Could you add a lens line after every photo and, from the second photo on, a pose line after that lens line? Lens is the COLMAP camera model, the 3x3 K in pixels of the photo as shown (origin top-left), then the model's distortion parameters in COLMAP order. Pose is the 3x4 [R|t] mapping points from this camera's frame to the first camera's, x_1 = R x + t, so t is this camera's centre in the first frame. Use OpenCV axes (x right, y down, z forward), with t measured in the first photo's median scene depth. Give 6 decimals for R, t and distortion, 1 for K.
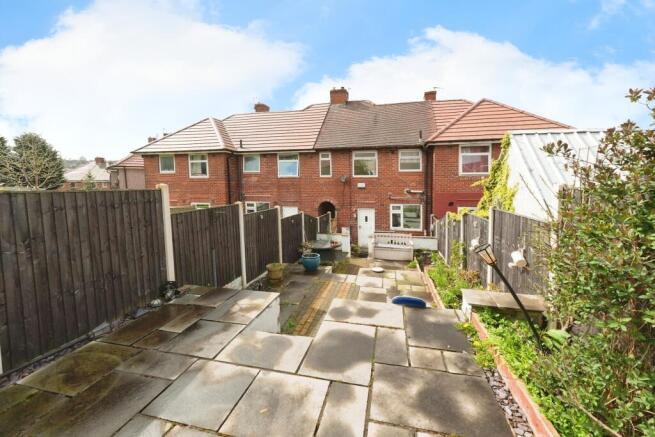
lens RADIAL K [[284.5, 0, 349.3], [0, 284.5, 218.9], [0, 0, 1]] dist [0.001619, 0.000046]
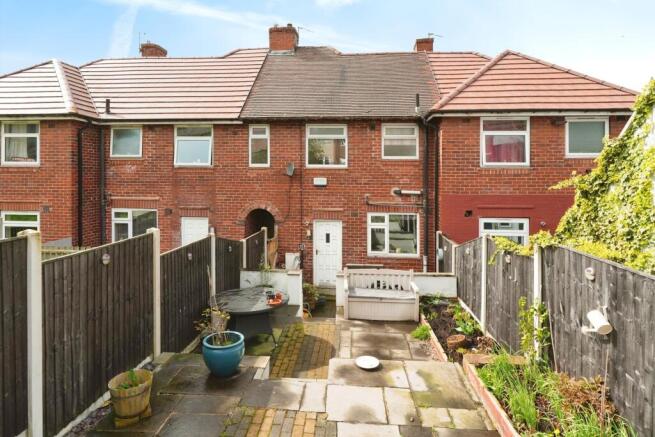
lens RADIAL K [[404.3, 0, 328.5], [0, 404.3, 178.5], [0, 0, 1]] dist [-0.003230, -0.000158]
pose [[0.995961, 0.009848, 0.089243, -0.016393], [0.000668, 0.993127, -0.117038, -0.027634], [-0.089782, 0.116625, 0.989110, 0.180340]]
